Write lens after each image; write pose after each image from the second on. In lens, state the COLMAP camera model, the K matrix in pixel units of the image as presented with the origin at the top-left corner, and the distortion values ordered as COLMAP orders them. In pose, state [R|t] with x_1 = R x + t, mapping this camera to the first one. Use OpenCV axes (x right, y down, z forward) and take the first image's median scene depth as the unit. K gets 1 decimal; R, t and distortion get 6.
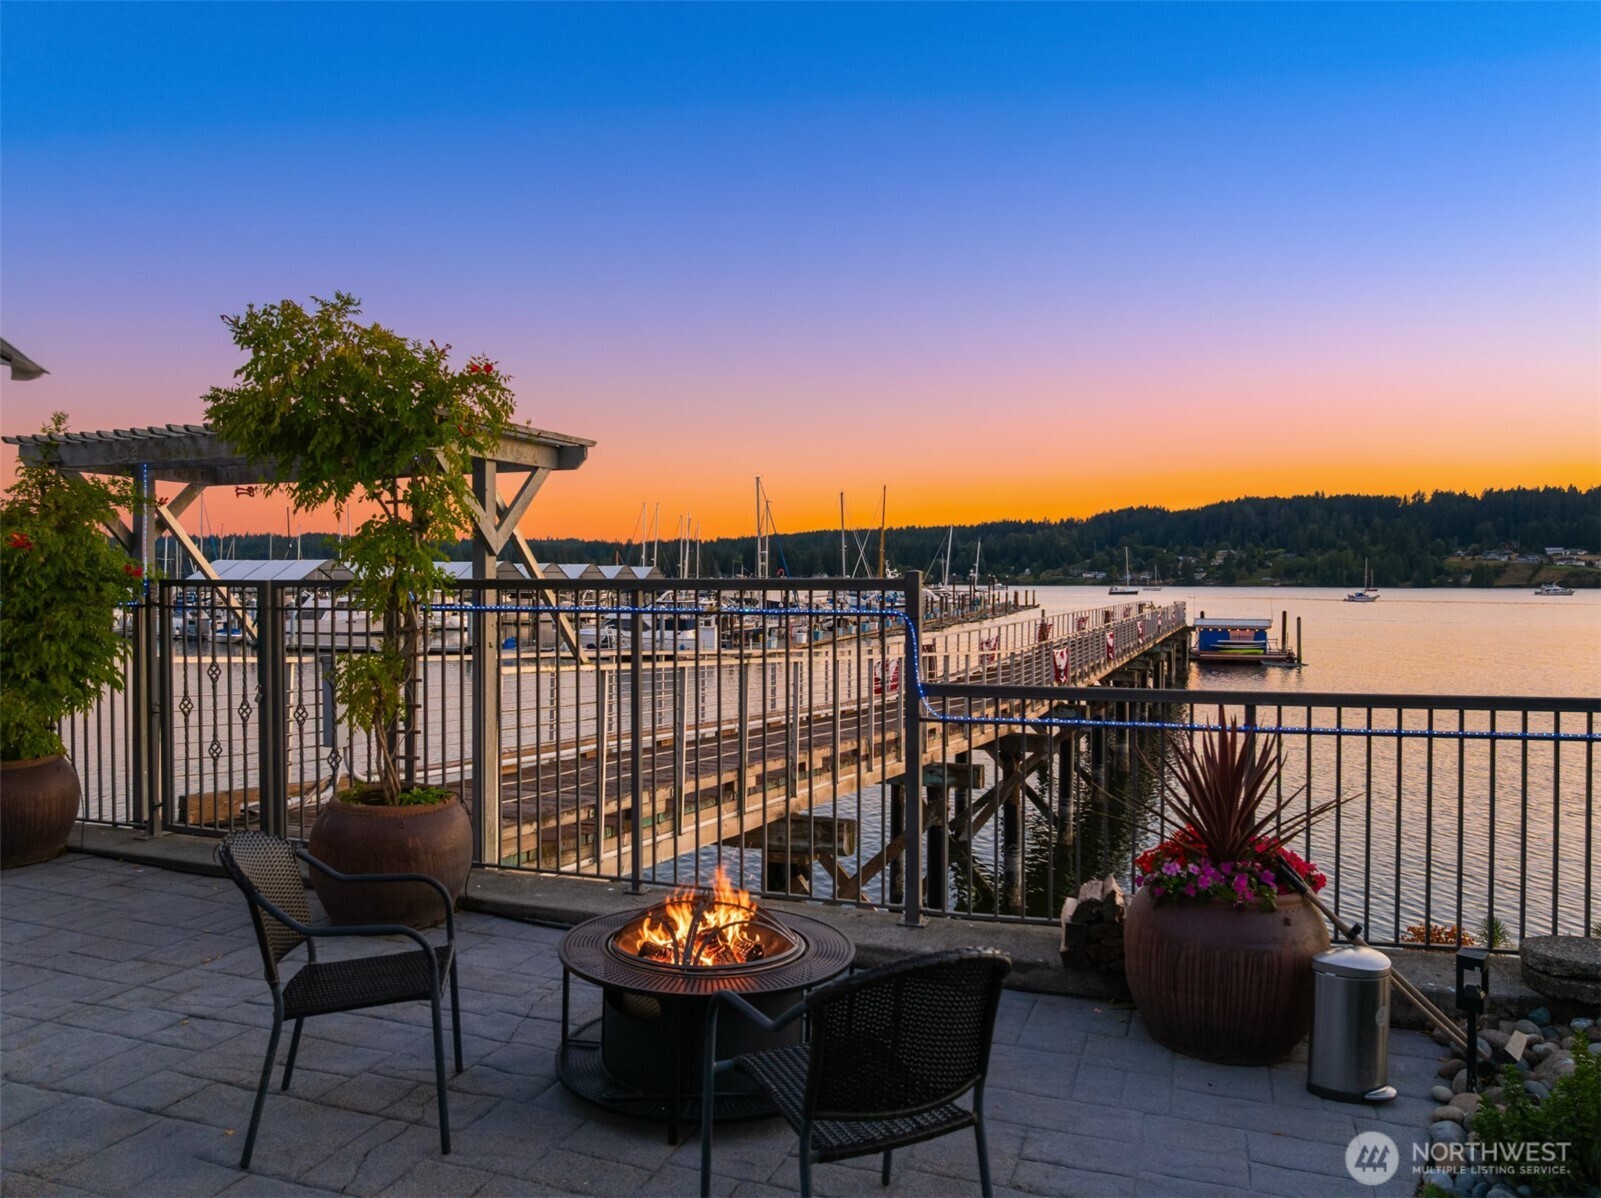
lens RADIAL K [[1112.1, 0, 785.2], [0, 1112.1, 594.4], [0, 0, 1]] dist [-0.037383, 0.011497]
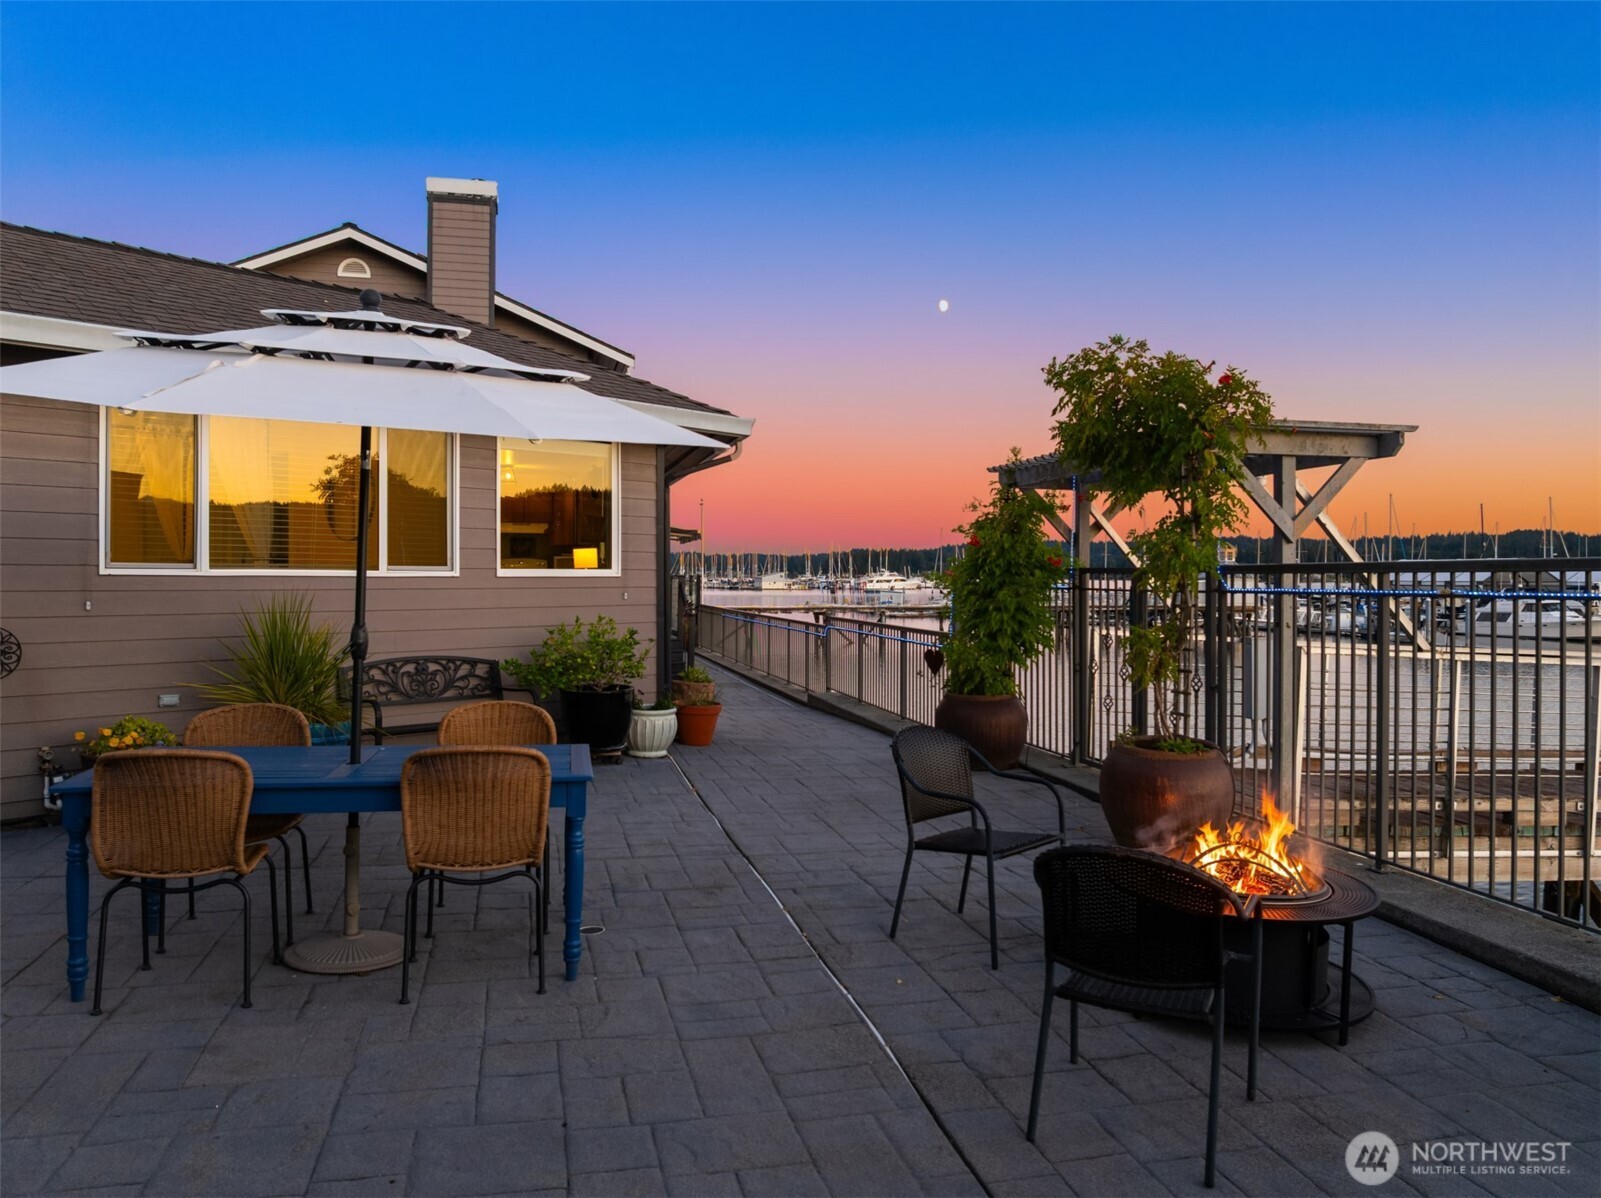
lens RADIAL K [[1112.1, 0, 839.5], [0, 1112.1, 593.7], [0, 0, 1]] dist [-0.037383, 0.011497]
pose [[0.576790, 0.011025, -0.816818, 0.367323], [-0.011283, 0.999921, 0.005529, 0.013567], [0.816815, 0.006027, 0.576868, 0.013795]]
